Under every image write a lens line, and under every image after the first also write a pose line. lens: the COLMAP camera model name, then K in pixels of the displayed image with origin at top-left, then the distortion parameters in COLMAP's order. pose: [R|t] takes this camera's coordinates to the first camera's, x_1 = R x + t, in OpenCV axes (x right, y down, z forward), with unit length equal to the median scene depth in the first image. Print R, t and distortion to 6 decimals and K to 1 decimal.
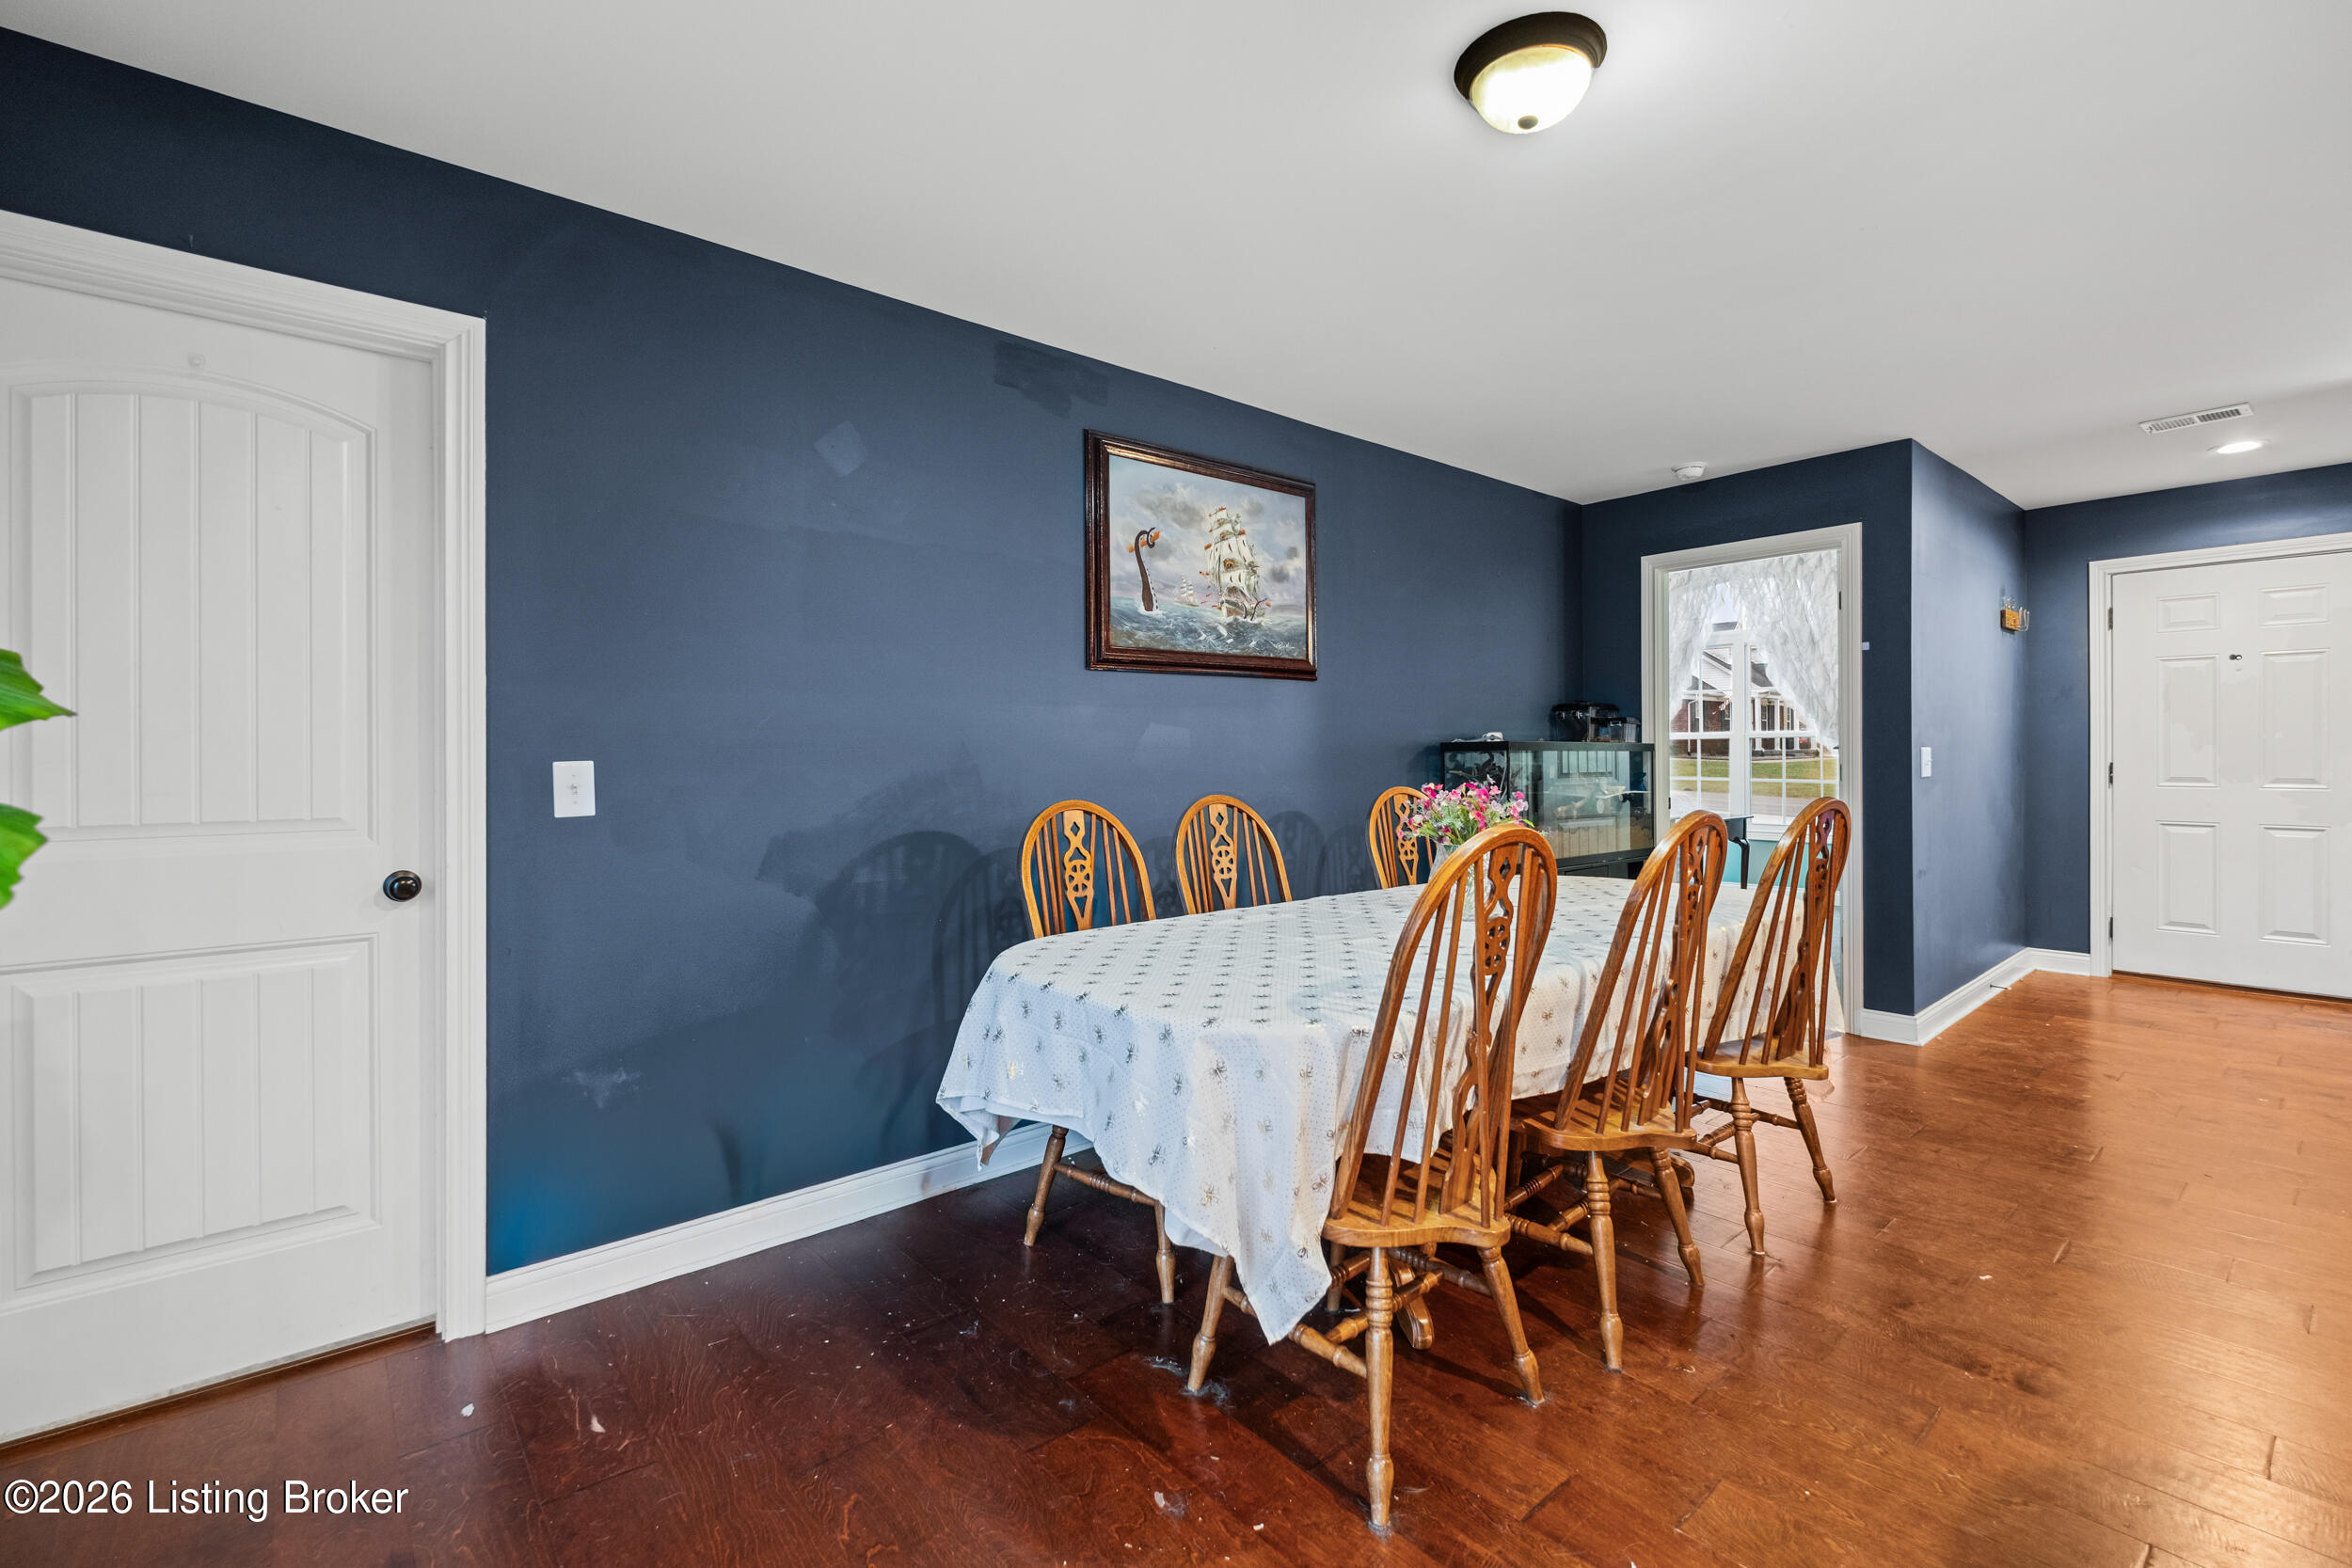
lens RADIAL K [[1027.3, 0, 1182.5], [0, 1027.3, 757.4], [0, 0, 1]] dist [0.000245, -0.000399]
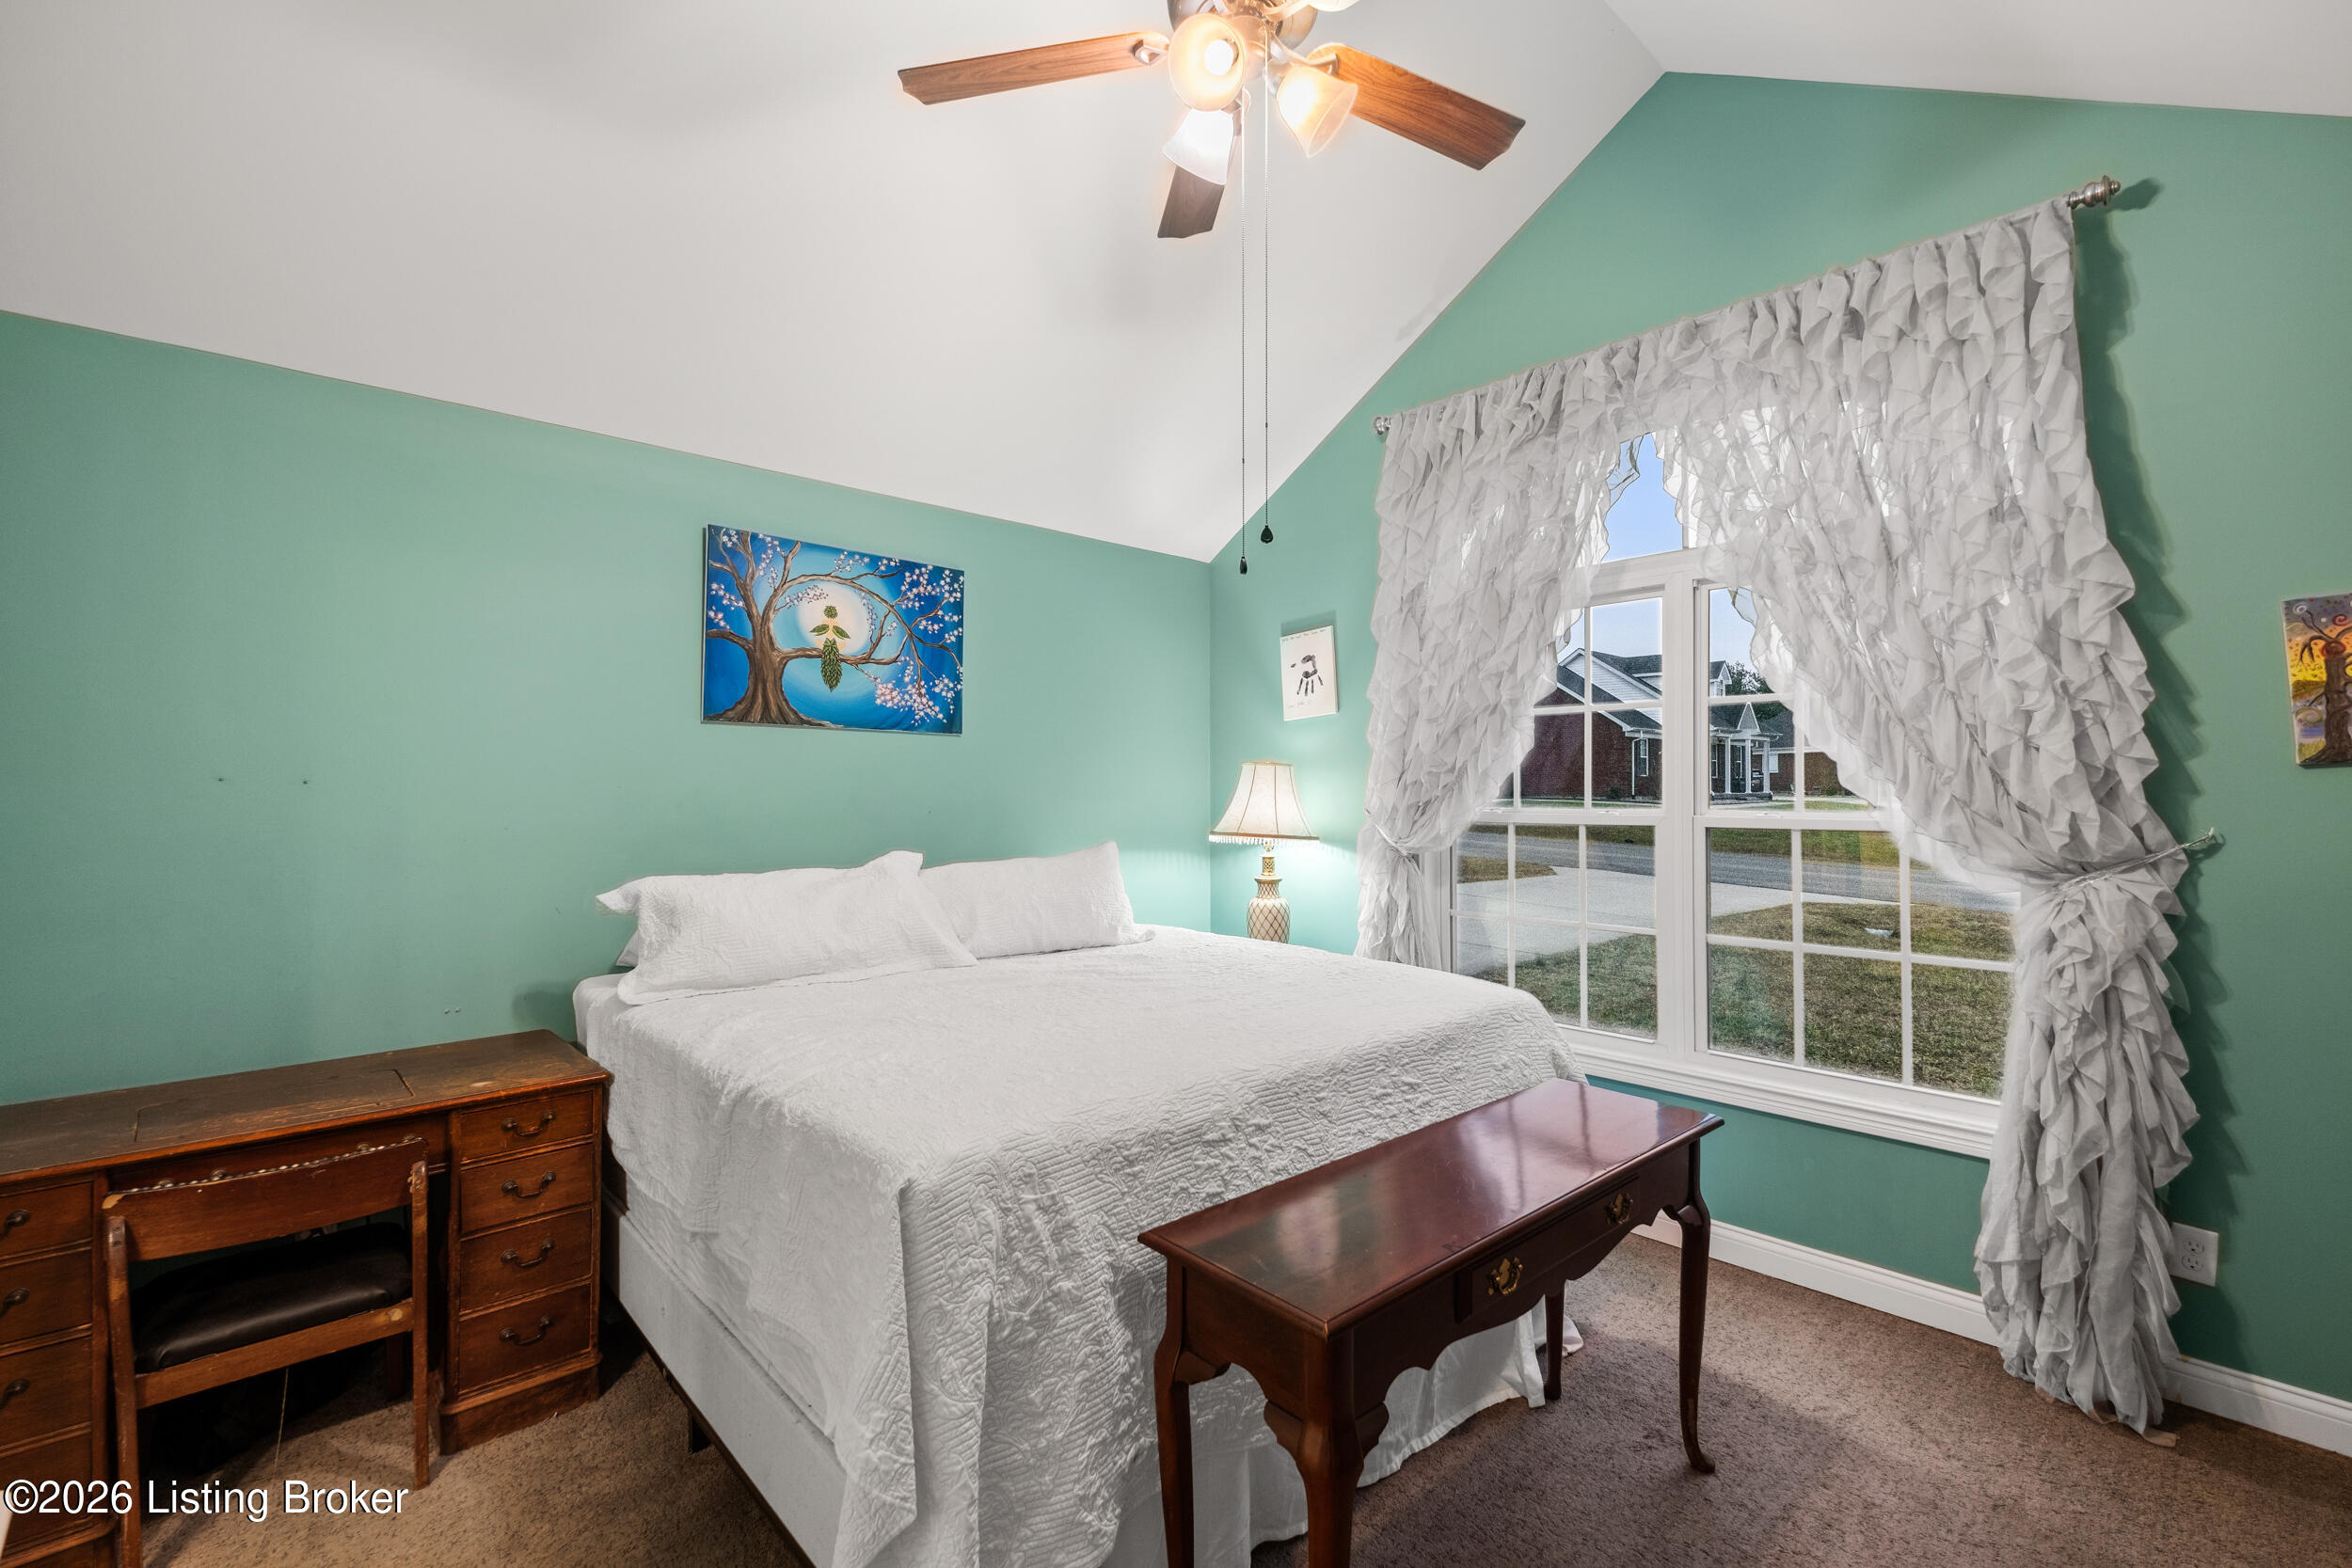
lens RADIAL K [[1024.1, 0, 1178.0], [0, 1024.1, 780.2], [0, 0, 1]] dist [0.006319, -0.006007]
pose [[0.999341, 0.004728, 0.036001, 0.805006], [-0.004312, 0.999923, -0.011635, -0.073273], [-0.036053, 0.011472, 0.999284, 1.475242]]
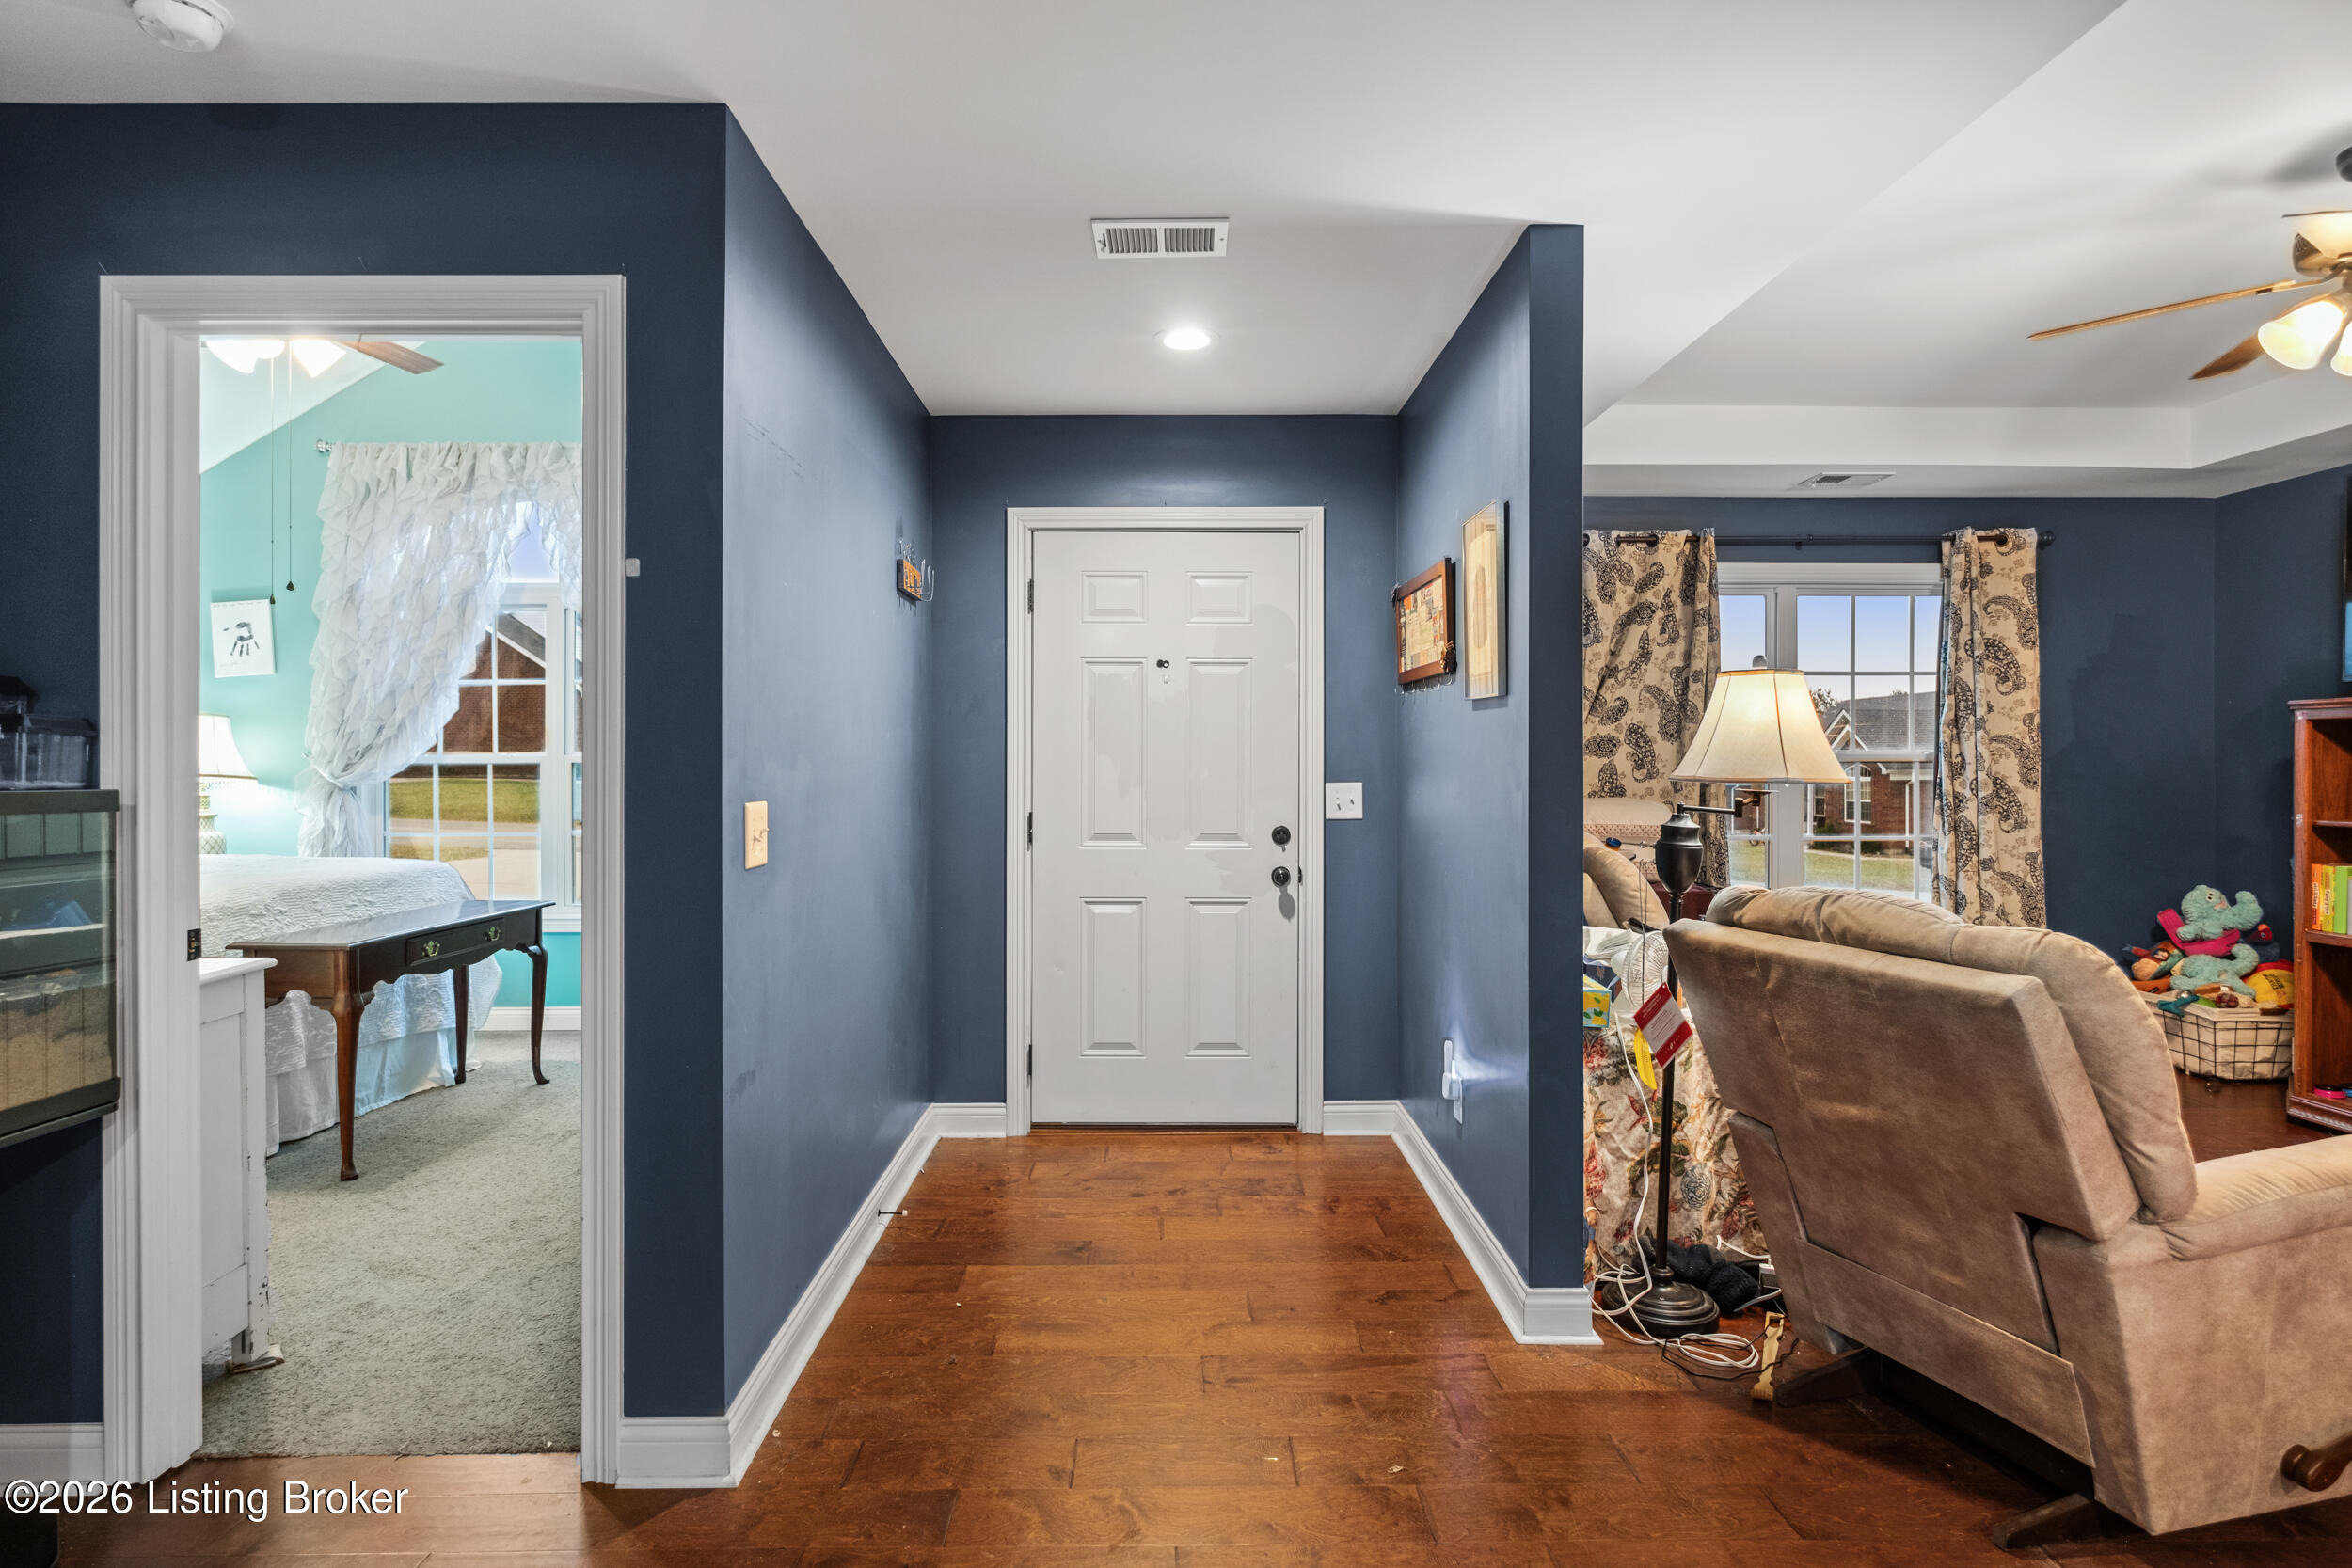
lens RADIAL K [[1285.2, 0, 1178.7], [0, 1285.2, 774.3], [0, 0, 1]] dist [-0.001353, -0.000012]
pose [[0.641842, 0.003902, 0.766827, 0.478363], [-0.002113, 0.999992, -0.003319, -0.024793], [-0.766834, 0.000510, 0.641845, 0.574501]]
